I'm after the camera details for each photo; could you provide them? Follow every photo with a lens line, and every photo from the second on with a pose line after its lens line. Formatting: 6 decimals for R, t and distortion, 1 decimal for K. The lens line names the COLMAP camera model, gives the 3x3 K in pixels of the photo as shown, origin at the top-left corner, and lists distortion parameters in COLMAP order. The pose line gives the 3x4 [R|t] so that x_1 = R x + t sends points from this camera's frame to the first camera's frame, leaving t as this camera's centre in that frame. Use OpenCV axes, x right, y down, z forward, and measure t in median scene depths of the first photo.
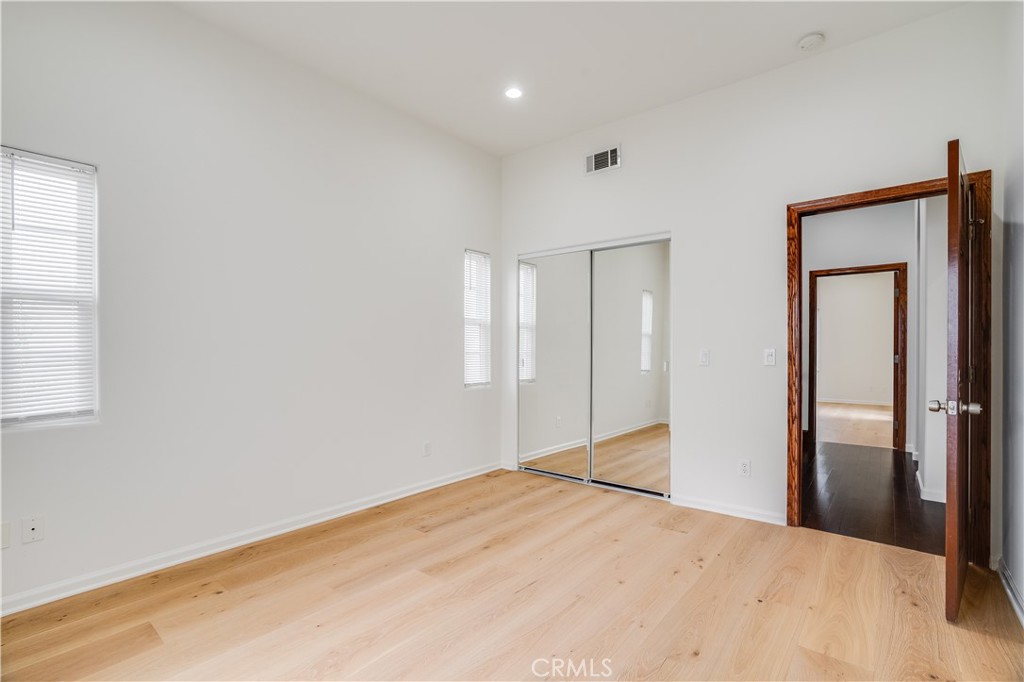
lens RADIAL K [[471.4, 0, 514.0], [0, 471.4, 342.7], [0, 0, 1]] dist [-0.015755, 0.005440]
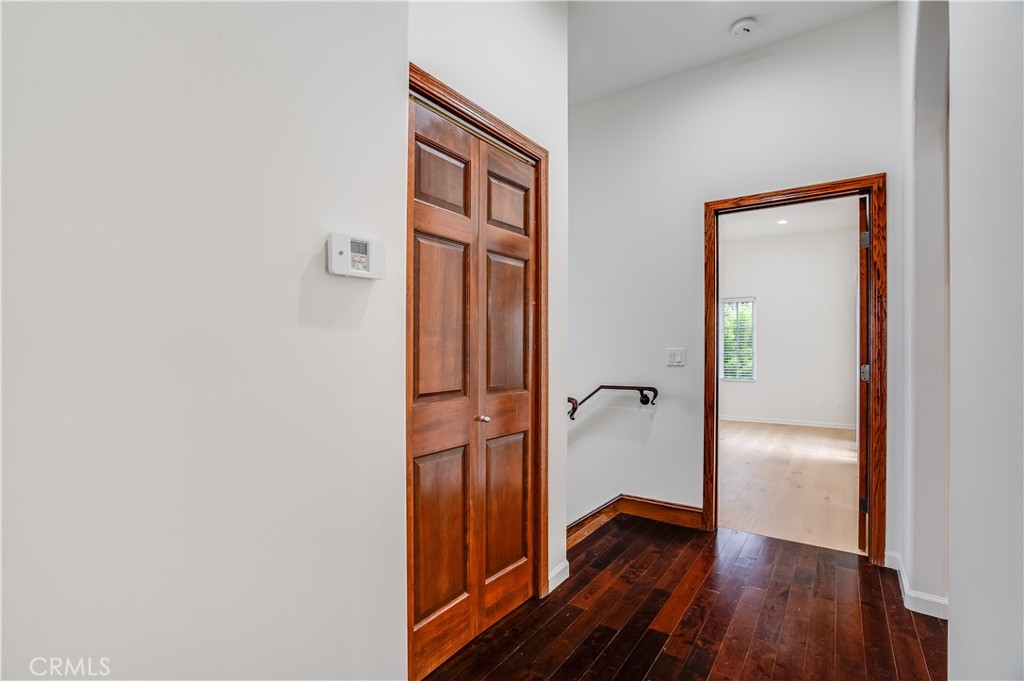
lens RADIAL K [[472.1, 0, 509.8], [0, 472.1, 341.1], [0, 0, 1]] dist [-0.046131, 0.018310]
pose [[0.998576, -0.001648, 0.053325, 0.418839], [0.001902, 0.999987, -0.004711, 0.002880], [-0.053317, 0.004806, 0.998566, 0.535275]]
